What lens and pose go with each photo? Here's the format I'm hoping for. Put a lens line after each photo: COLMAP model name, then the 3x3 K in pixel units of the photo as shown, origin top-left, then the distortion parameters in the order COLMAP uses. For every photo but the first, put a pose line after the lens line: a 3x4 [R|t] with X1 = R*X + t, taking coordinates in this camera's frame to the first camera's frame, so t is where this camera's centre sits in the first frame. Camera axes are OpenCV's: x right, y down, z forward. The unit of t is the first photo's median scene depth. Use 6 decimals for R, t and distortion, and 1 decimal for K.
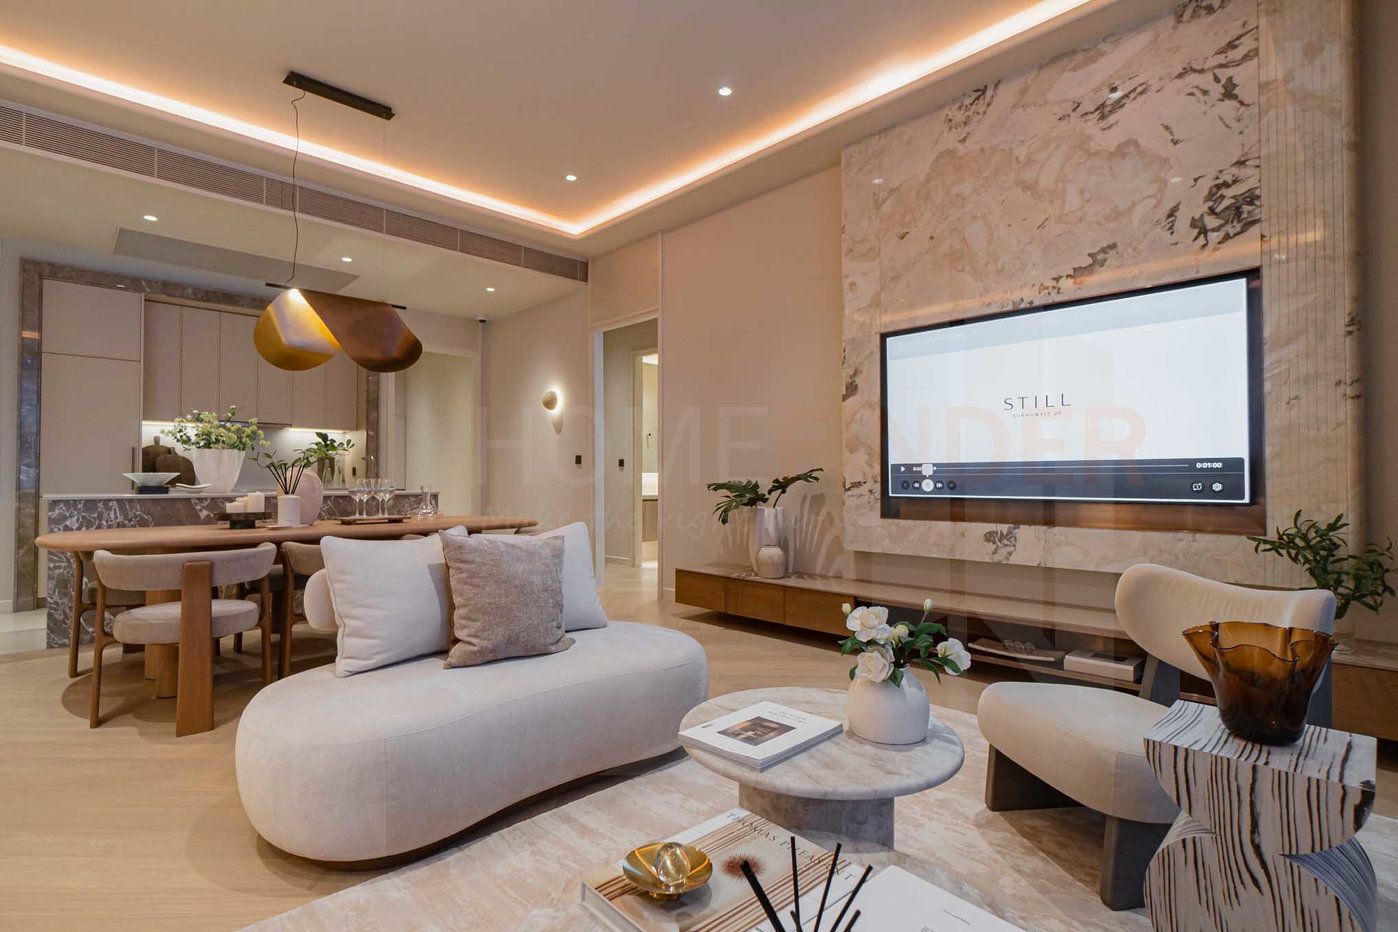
lens RADIAL K [[676.8, 0, 694.2], [0, 676.8, 467.0], [0, 0, 1]] dist [0.002389, 0.000021]
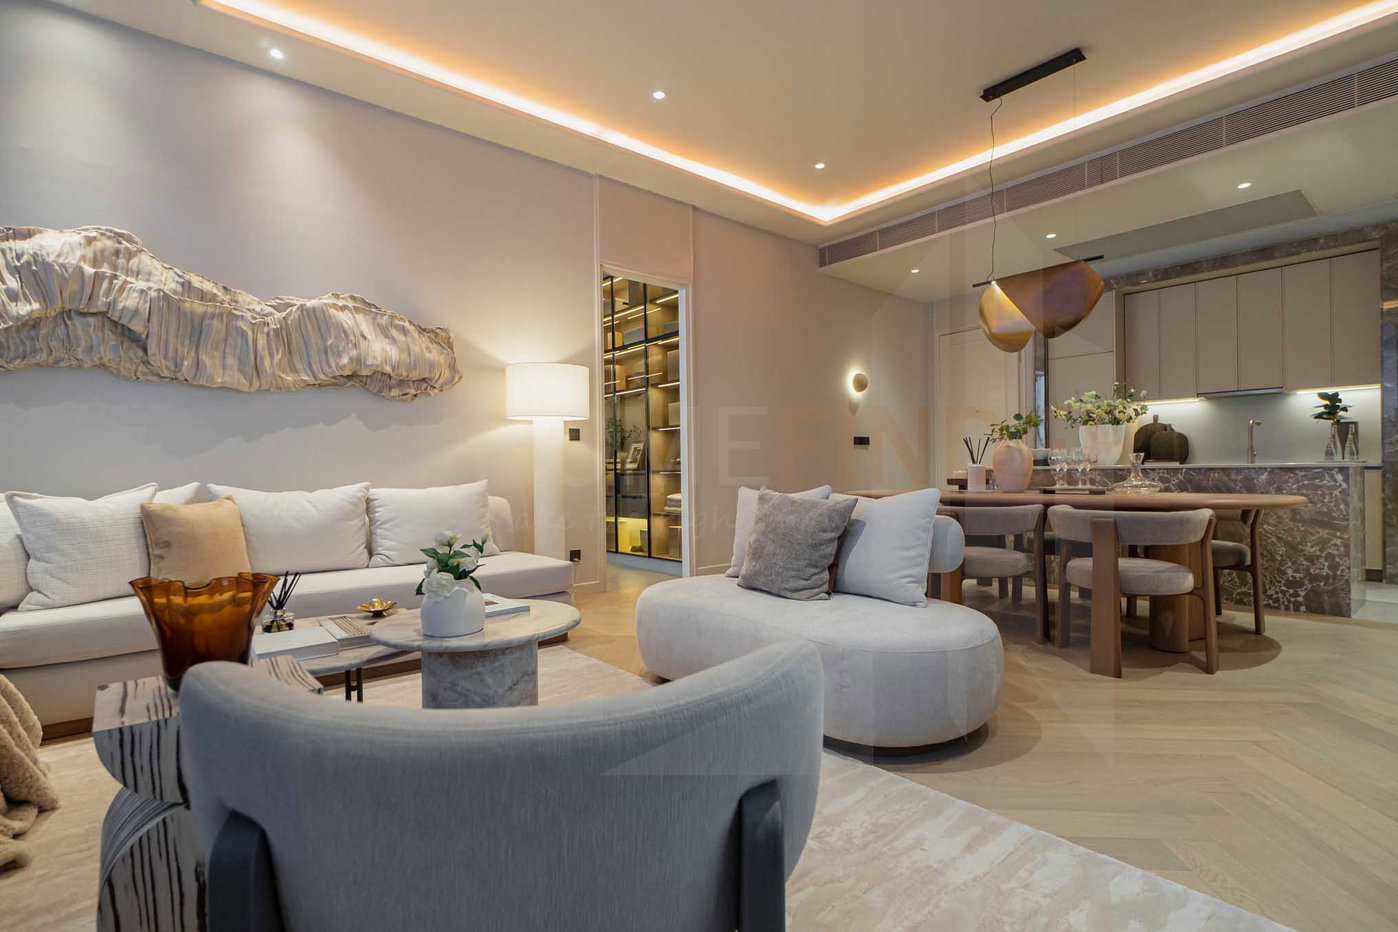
lens RADIAL K [[676.8, 0, 694.6], [0, 676.8, 470.3], [0, 0, 1]] dist [0.002389, 0.000021]
pose [[-0.064049, 0.002448, -0.997944, 0.520355], [0.030086, 0.999547, 0.000521, 0.032918], [0.997493, -0.029991, -0.064094, 0.523210]]
